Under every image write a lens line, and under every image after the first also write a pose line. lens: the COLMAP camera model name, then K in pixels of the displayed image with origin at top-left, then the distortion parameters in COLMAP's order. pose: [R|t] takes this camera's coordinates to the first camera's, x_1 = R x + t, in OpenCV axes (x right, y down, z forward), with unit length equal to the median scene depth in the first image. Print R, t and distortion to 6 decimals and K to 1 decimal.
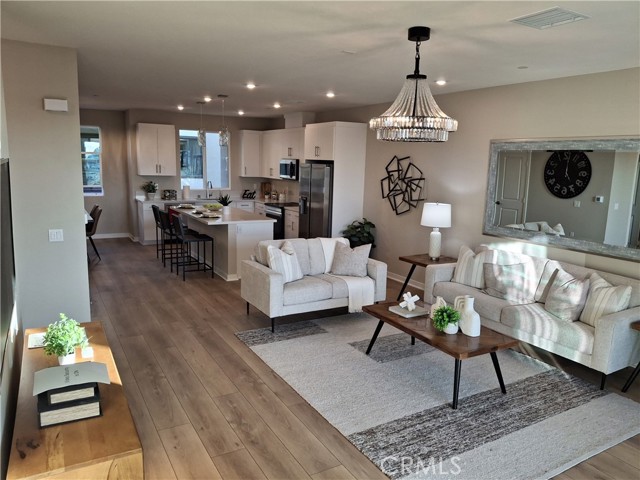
lens RADIAL K [[475.4, 0, 309.7], [0, 475.4, 240.5], [0, 0, 1]] dist [0.110126, -0.199630]
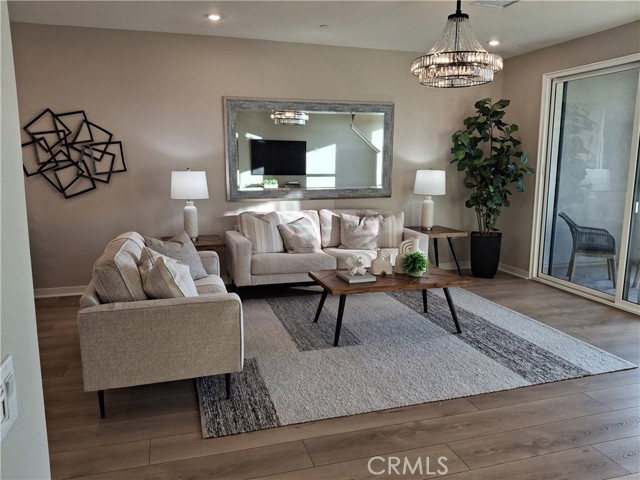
lens RADIAL K [[475.4, 0, 309.7], [0, 475.4, 240.5], [0, 0, 1]] dist [0.110126, -0.199630]
pose [[0.215298, -0.197300, 0.956410, -0.555087], [0.161595, 0.973074, 0.164361, -0.072108], [-0.963086, 0.119164, 0.241383, 0.708737]]
